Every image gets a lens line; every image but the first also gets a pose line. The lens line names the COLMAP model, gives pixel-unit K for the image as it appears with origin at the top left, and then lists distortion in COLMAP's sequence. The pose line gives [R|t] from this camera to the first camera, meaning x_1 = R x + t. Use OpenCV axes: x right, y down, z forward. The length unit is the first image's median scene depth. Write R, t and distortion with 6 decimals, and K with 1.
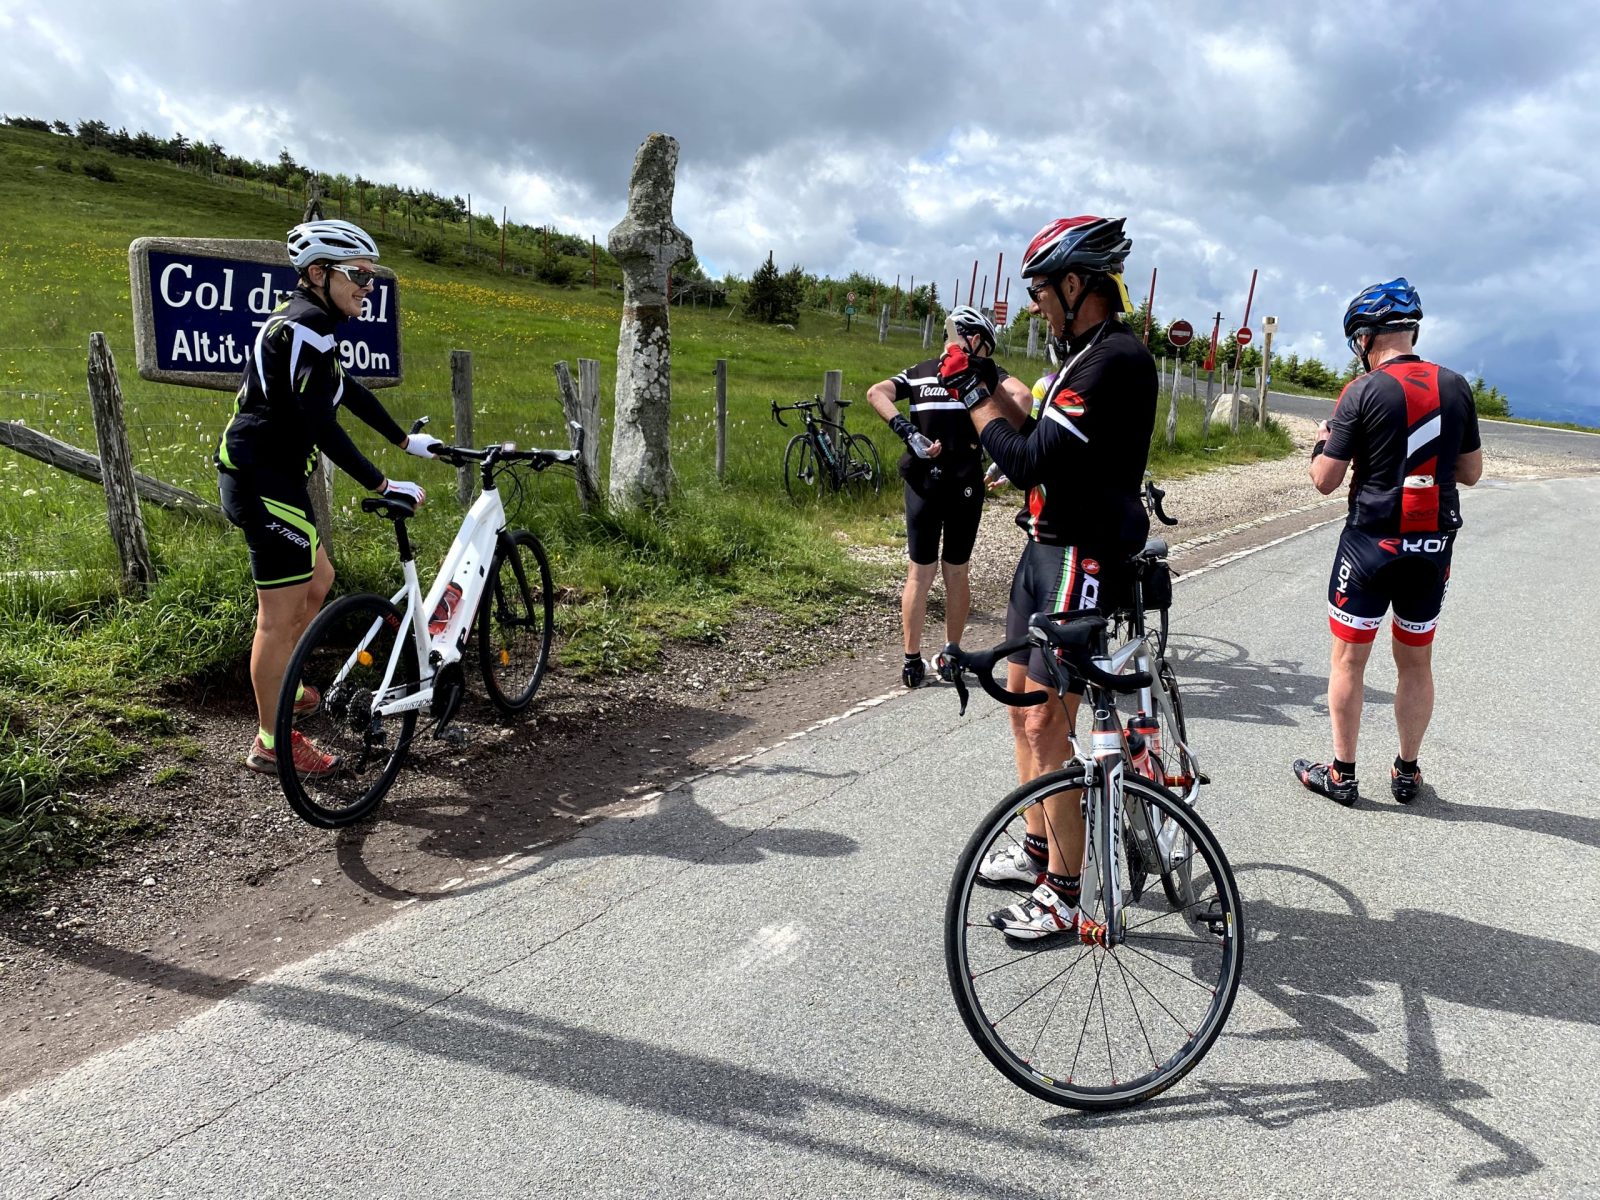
lens RADIAL K [[1261.2, 0, 800.0], [0, 1261.2, 600.0], [0, 0, 1]] dist [0.065366, -0.049024]
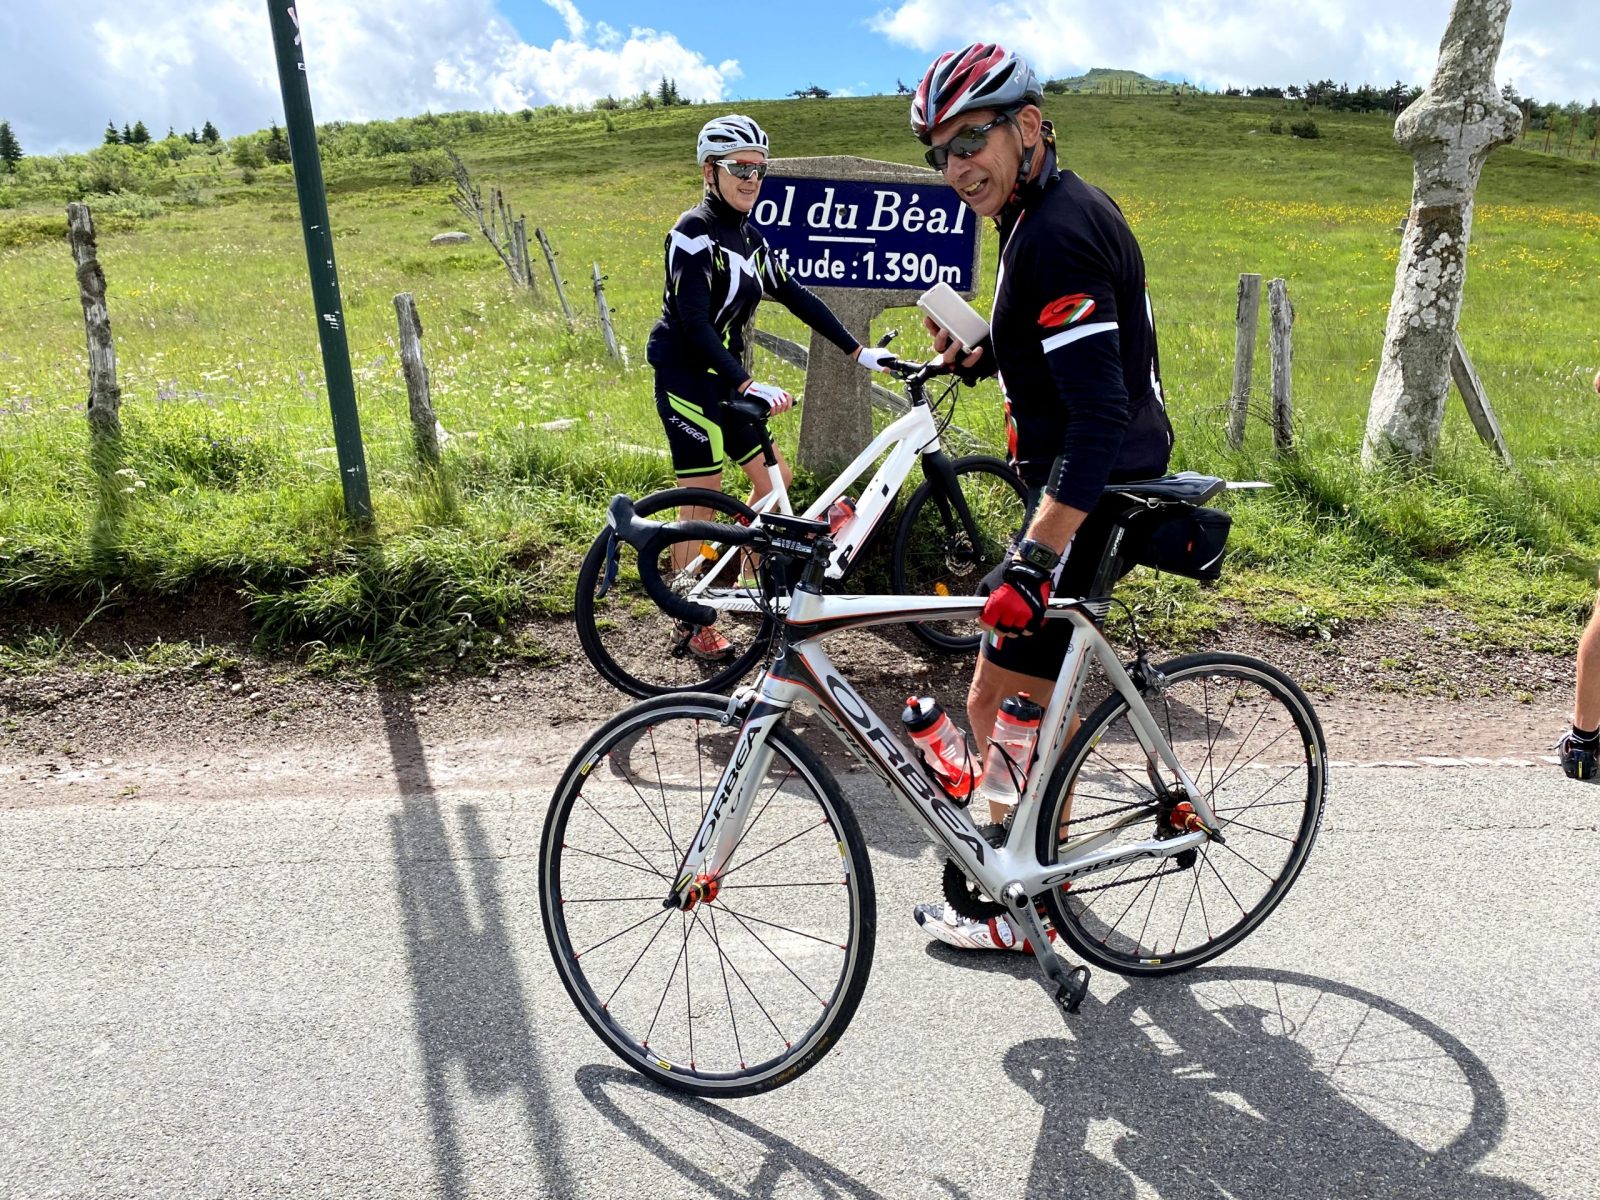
lens RADIAL K [[1261.2, 0, 800.0], [0, 1261.2, 600.0], [0, 0, 1]] dist [0.065366, -0.049024]
pose [[0.650503, 0.172792, -0.739586, 0.360168], [-0.147107, 0.984001, 0.100508, -0.022942], [0.745121, 0.043418, 0.665515, 0.278984]]
